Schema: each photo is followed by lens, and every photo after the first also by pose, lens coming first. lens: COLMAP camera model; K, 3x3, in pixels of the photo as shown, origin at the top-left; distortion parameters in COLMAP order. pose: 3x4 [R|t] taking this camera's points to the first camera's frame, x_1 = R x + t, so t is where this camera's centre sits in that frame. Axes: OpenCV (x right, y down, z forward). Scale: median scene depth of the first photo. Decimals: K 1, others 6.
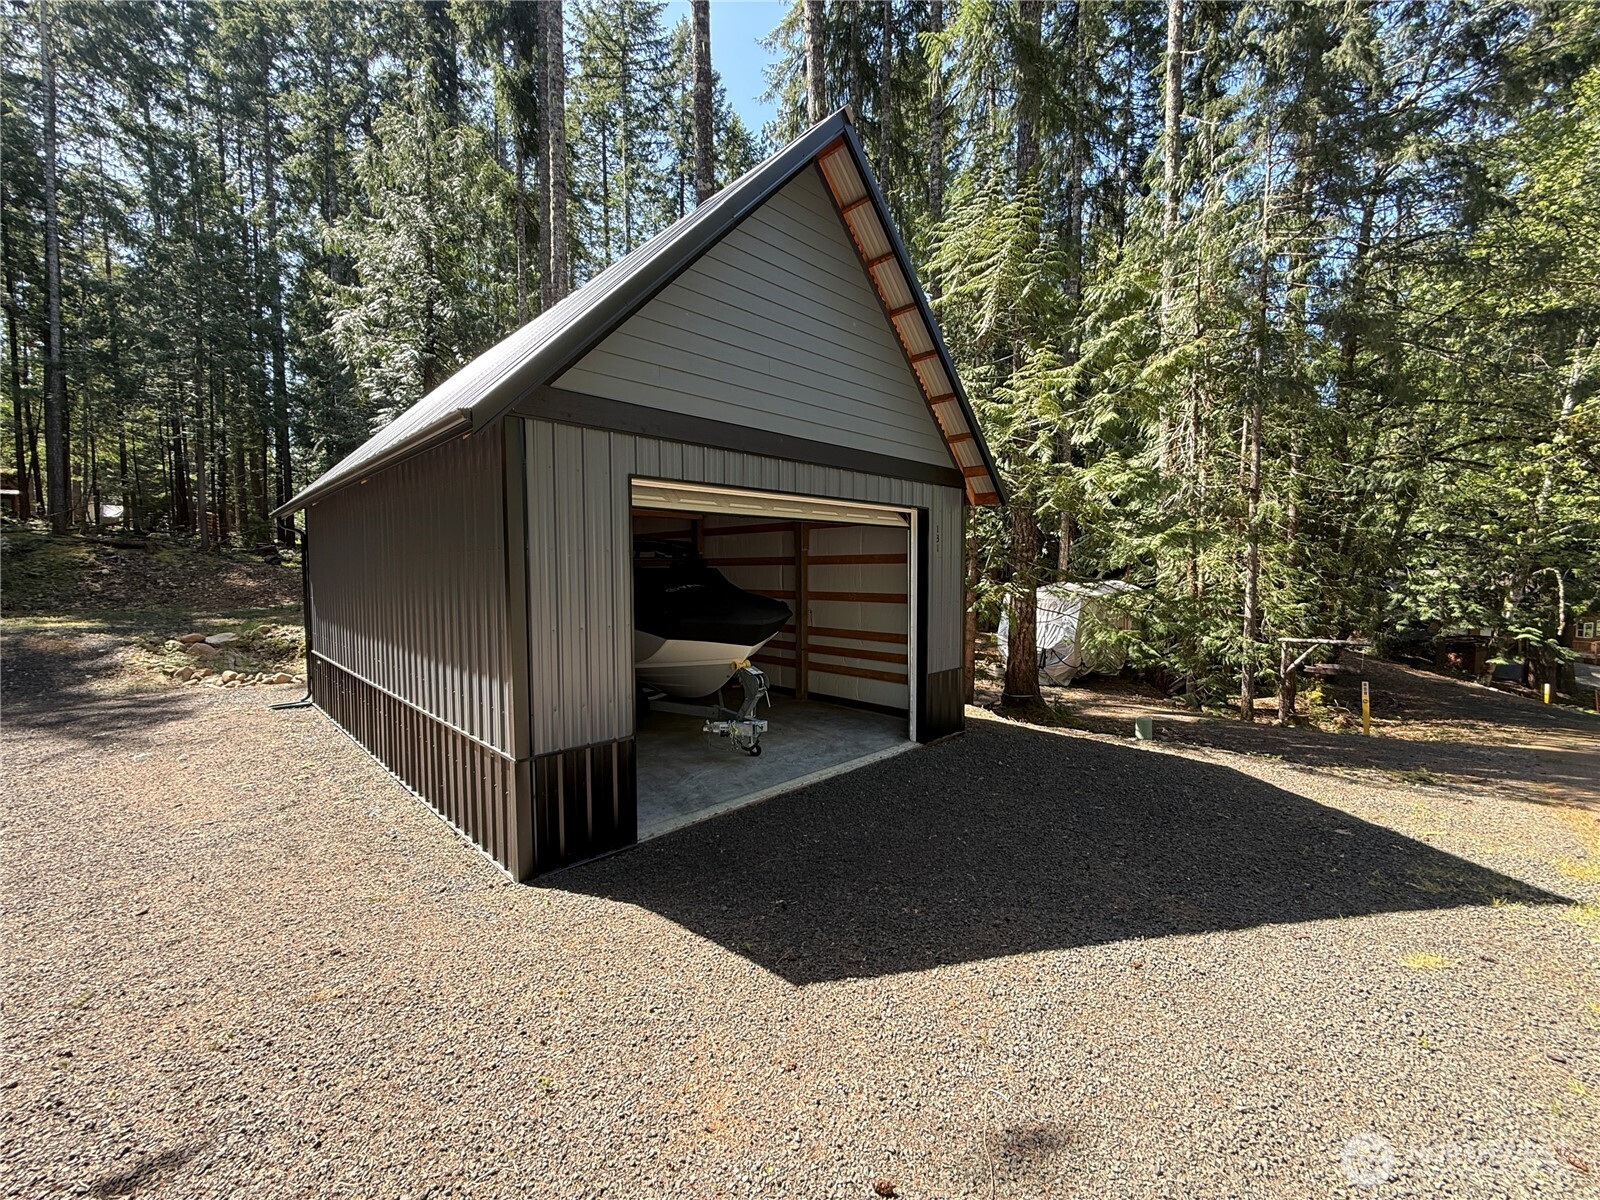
lens RADIAL K [[638.7, 0, 795.8], [0, 638.7, 597.6], [0, 0, 1]] dist [0.001238, -0.000163]
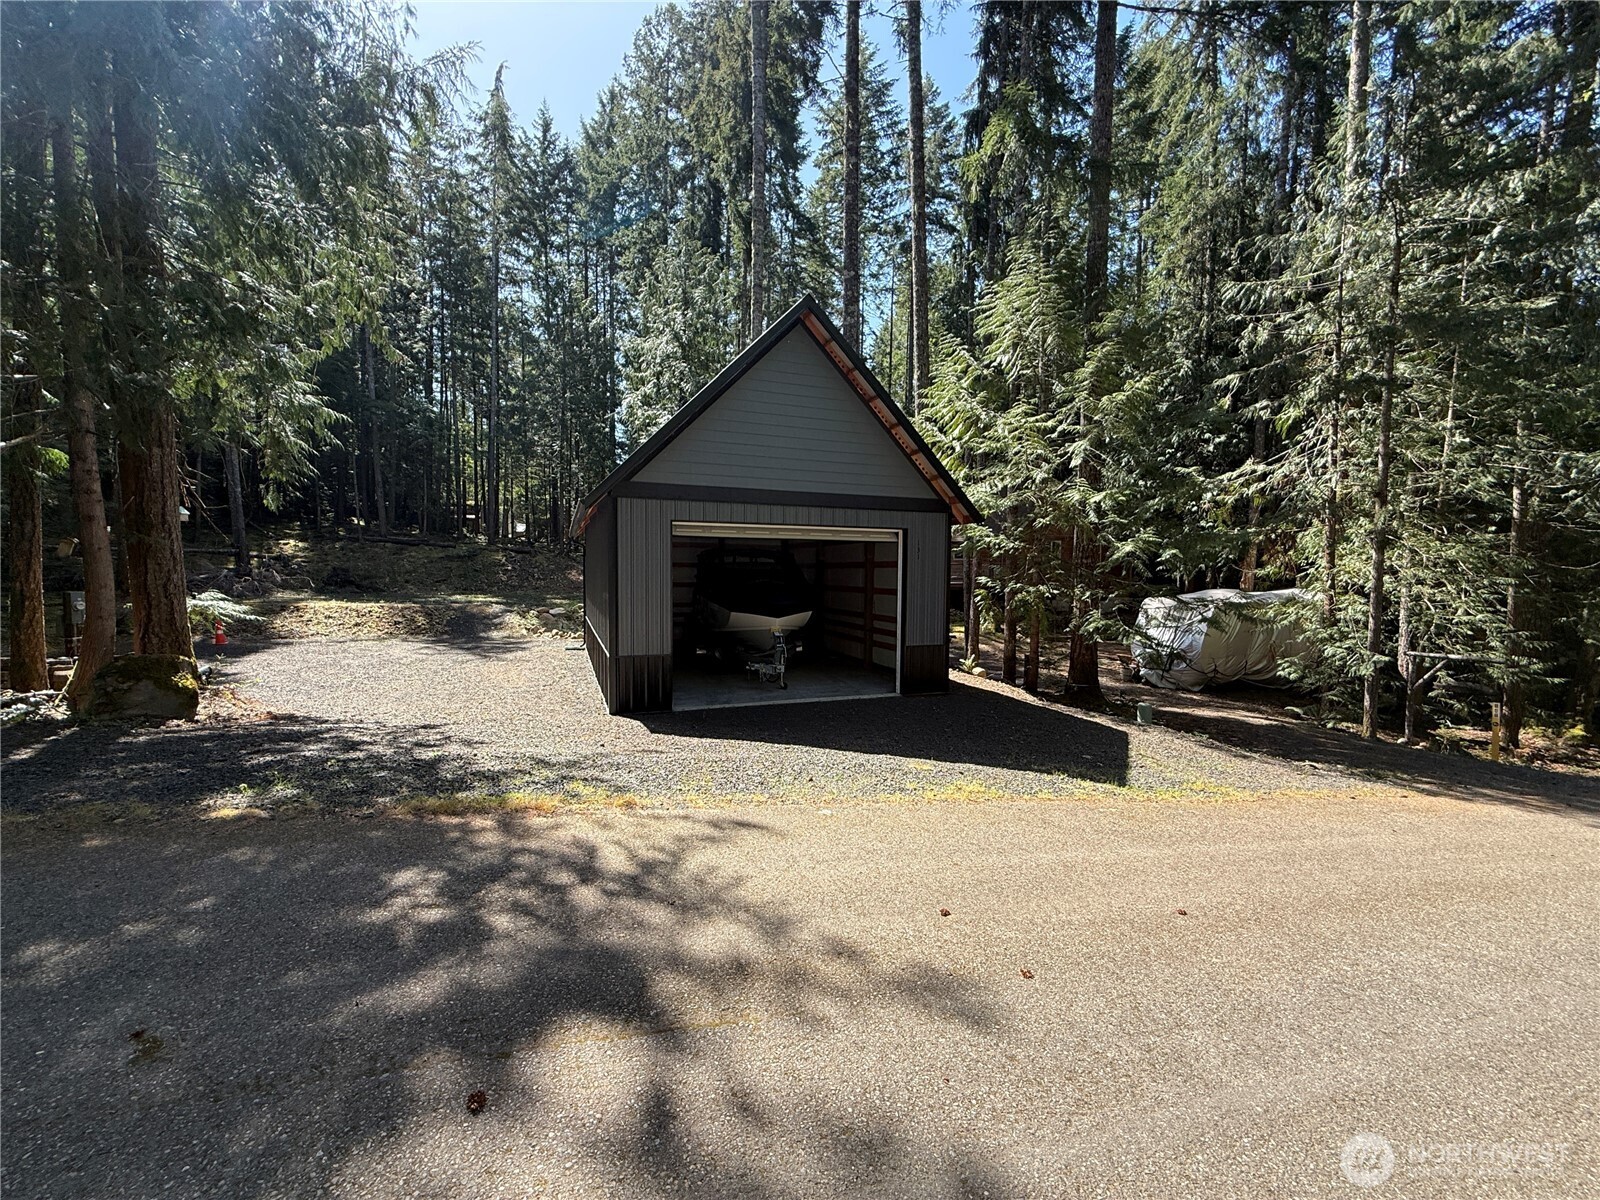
lens RADIAL K [[638.7, 0, 795.8], [0, 638.7, 597.6], [0, 0, 1]] dist [0.001238, -0.000163]
pose [[0.911880, 0.028716, -0.409451, 0.536210], [-0.030647, 0.999529, 0.001847, 0.017168], [0.409311, 0.010864, 0.912330, -0.376087]]
